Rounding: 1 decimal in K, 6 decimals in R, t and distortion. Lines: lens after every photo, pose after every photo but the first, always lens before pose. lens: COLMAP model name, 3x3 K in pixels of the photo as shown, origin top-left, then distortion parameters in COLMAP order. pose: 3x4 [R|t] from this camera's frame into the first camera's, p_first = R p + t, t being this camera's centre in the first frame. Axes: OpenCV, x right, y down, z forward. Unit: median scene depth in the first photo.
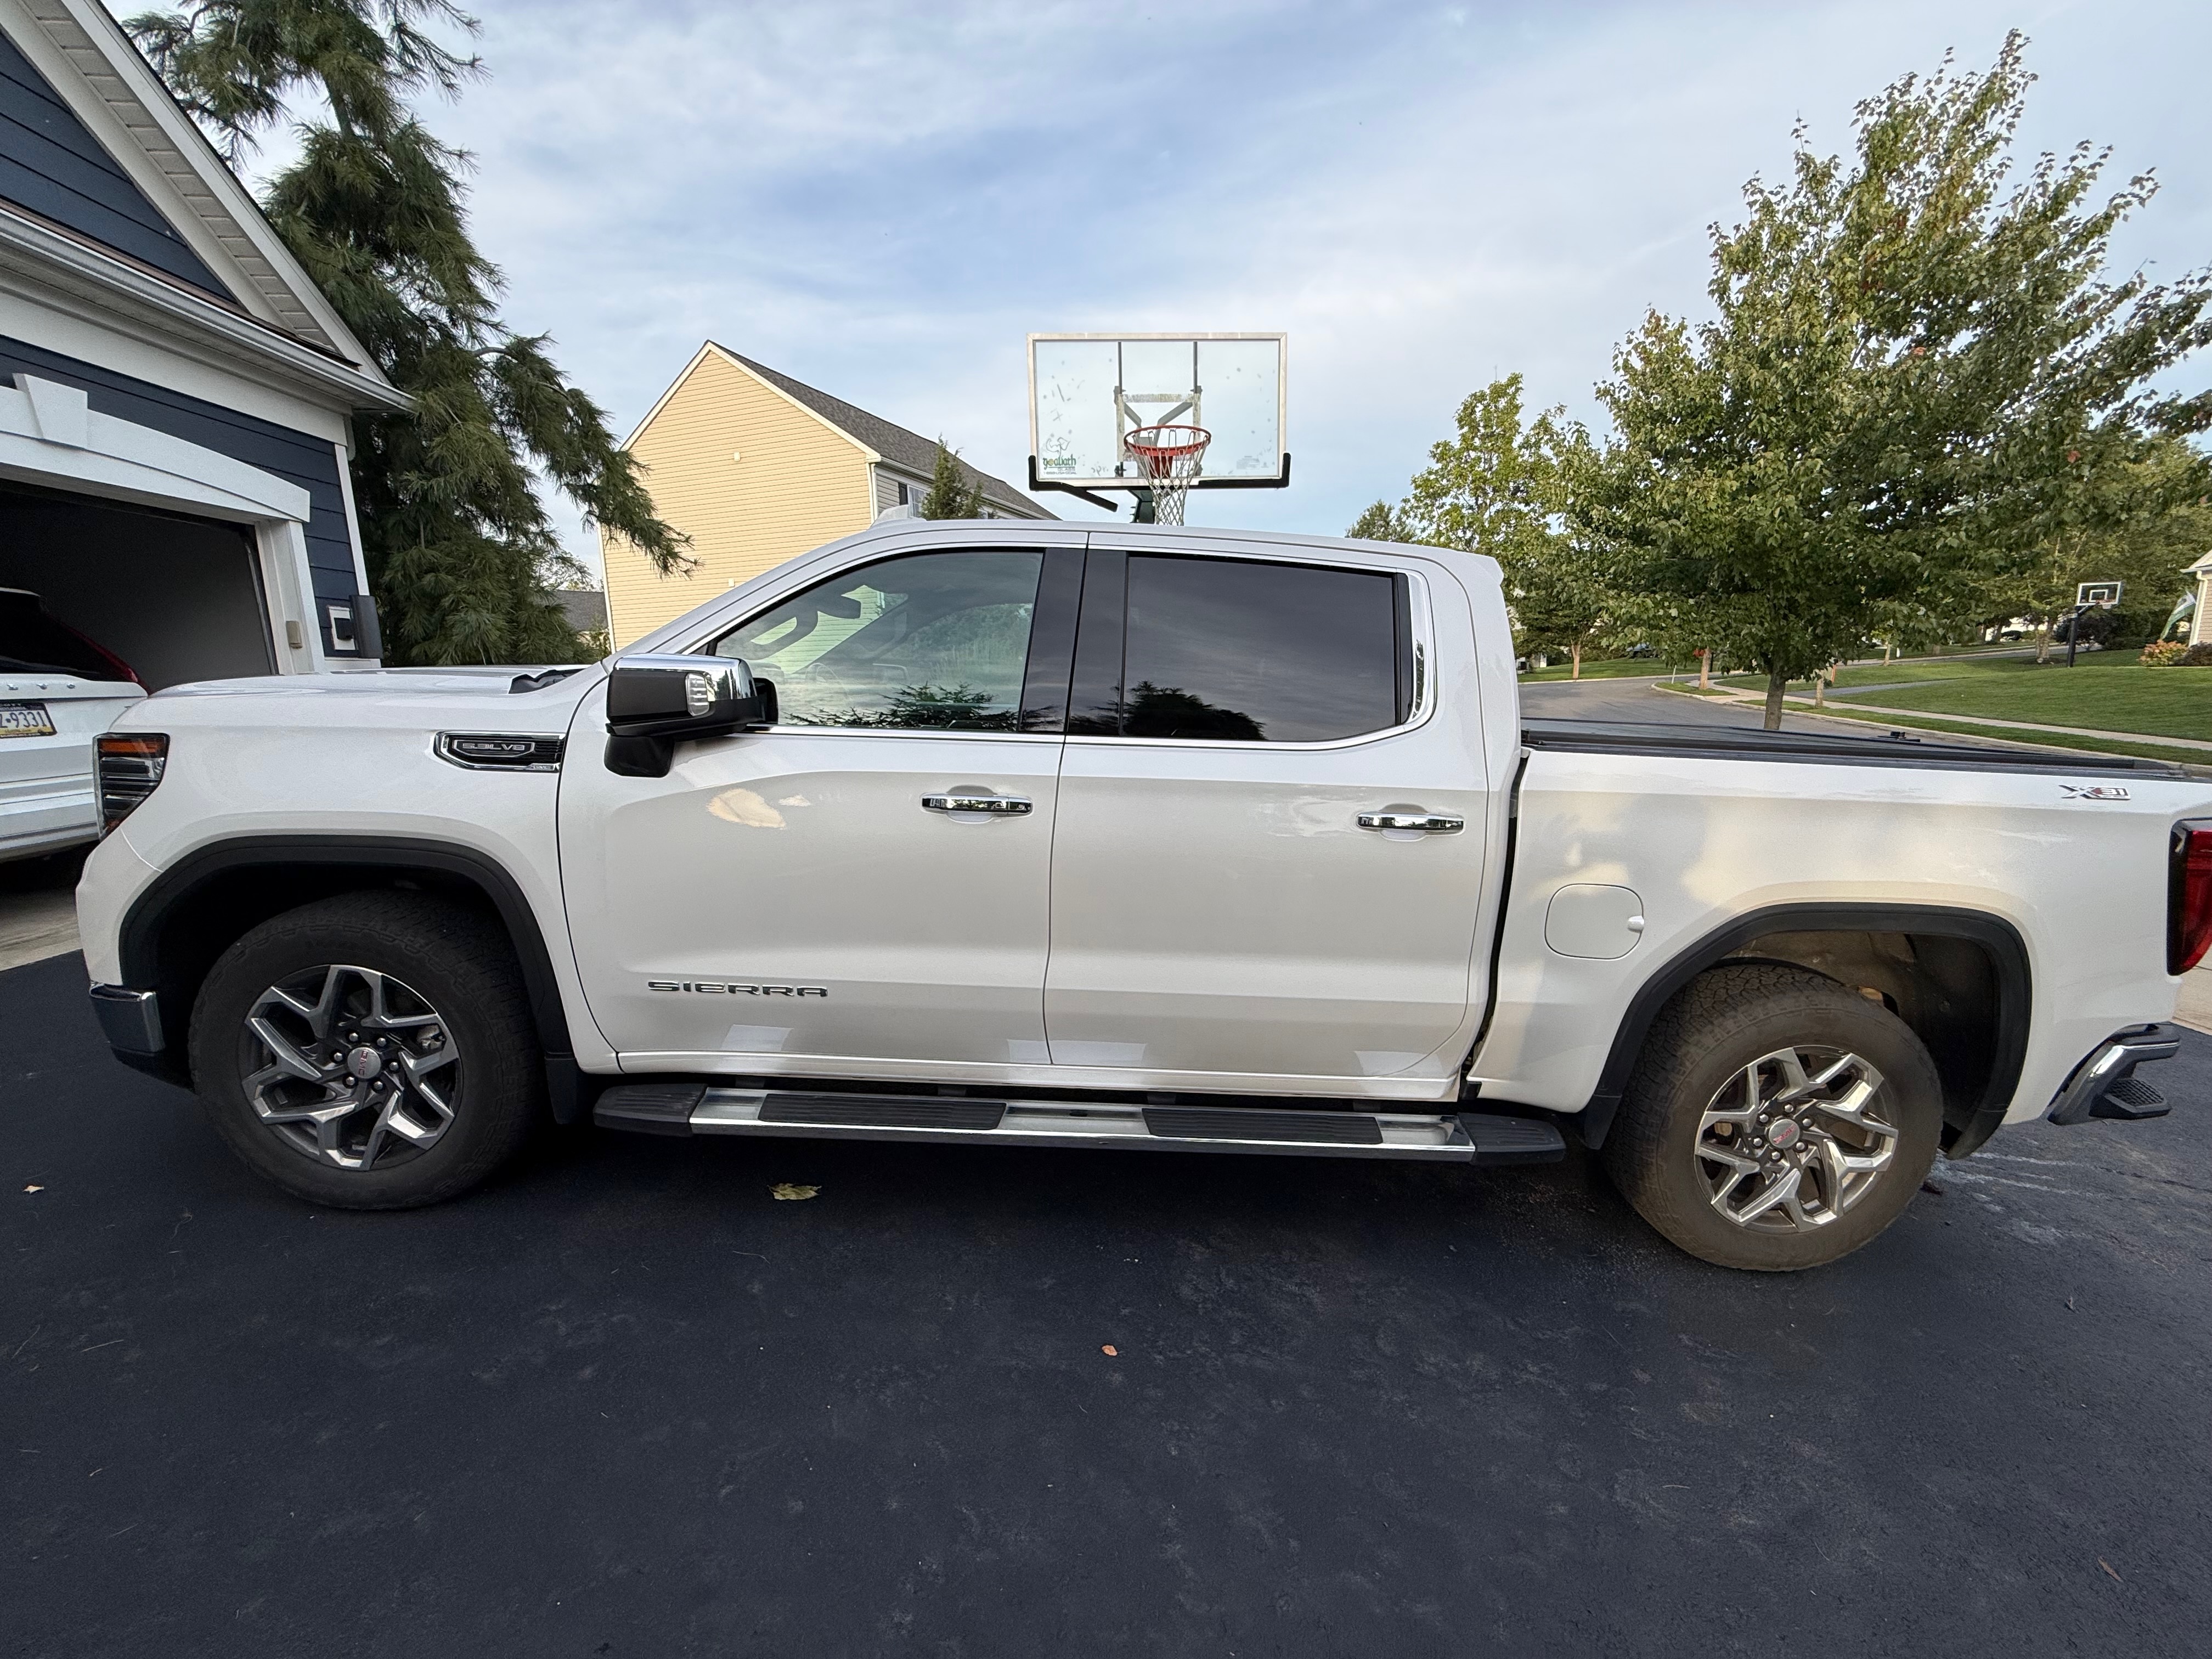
lens RADIAL K [[887.9, 0, 1104.8], [0, 887.9, 828.4], [0, 0, 1]] dist [0.003829, -0.000156]
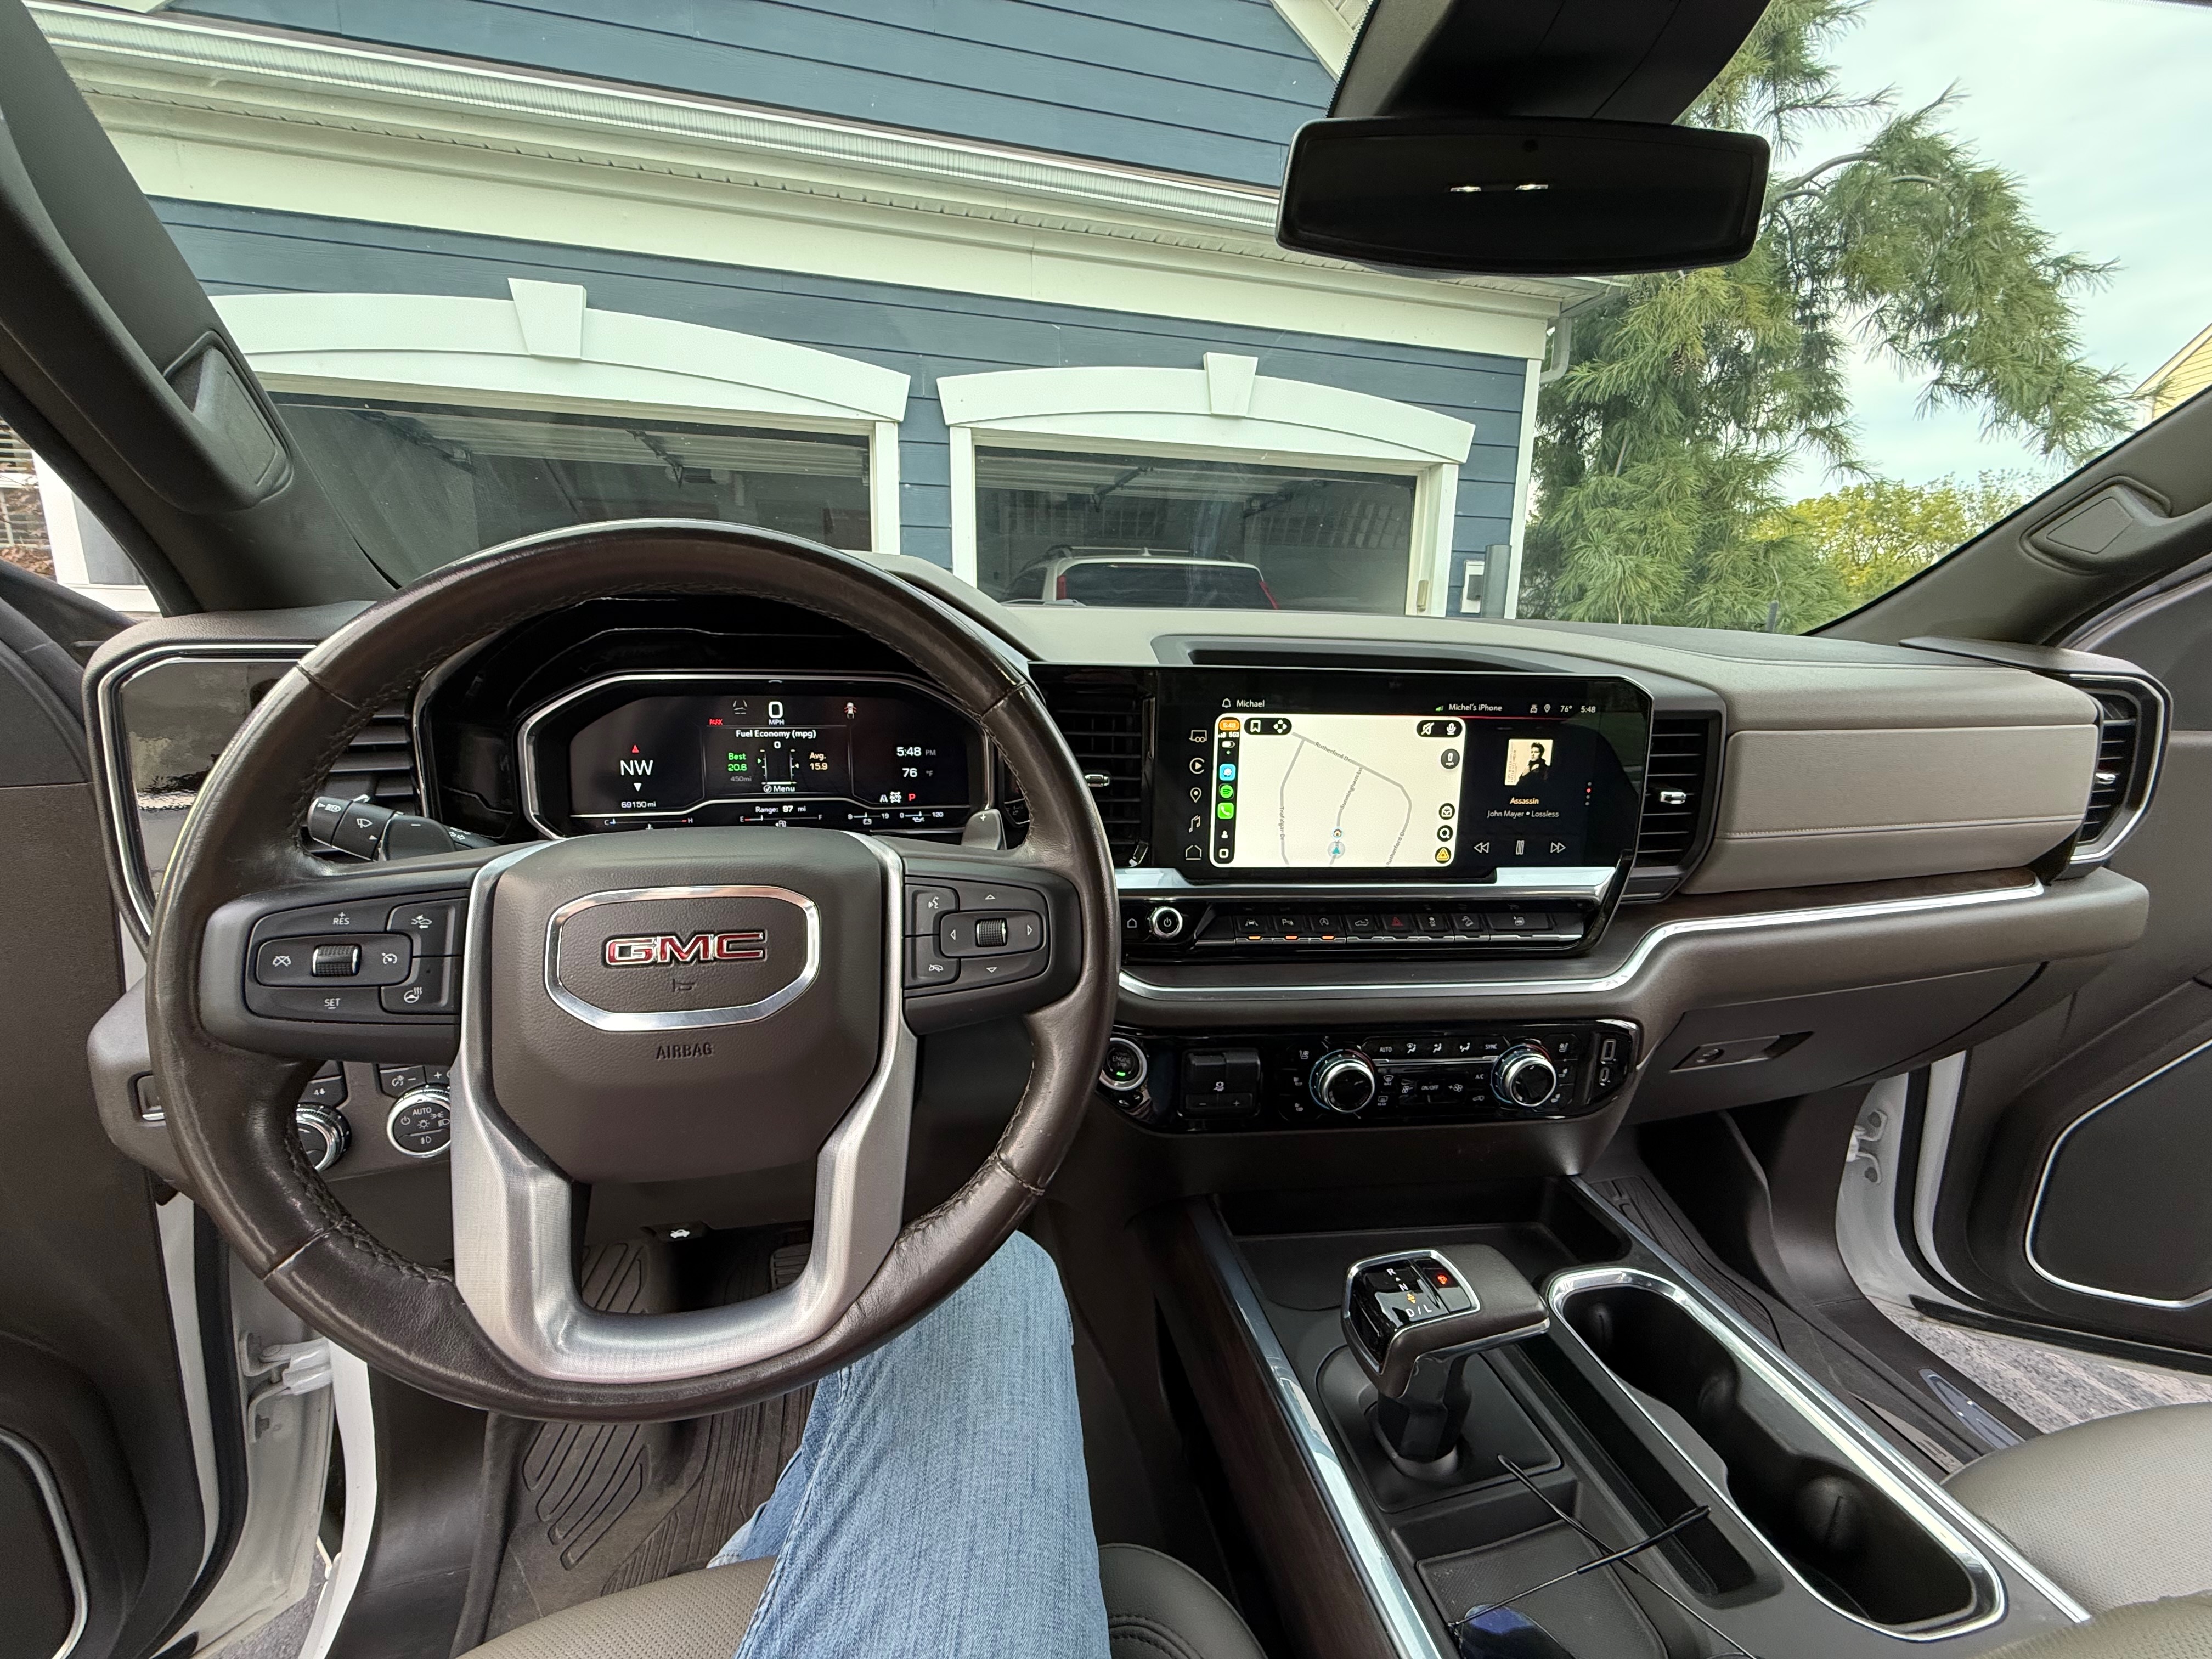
lens RADIAL K [[887.9, 0, 1113.0], [0, 887.9, 824.2], [0, 0, 1]] dist [0.003829, -0.000156]
pose [[0.204632, 0.218002, -0.954254, -0.074033], [-0.187895, 0.965502, 0.180280, -0.099828], [0.960636, 0.142409, 0.238535, 0.528359]]
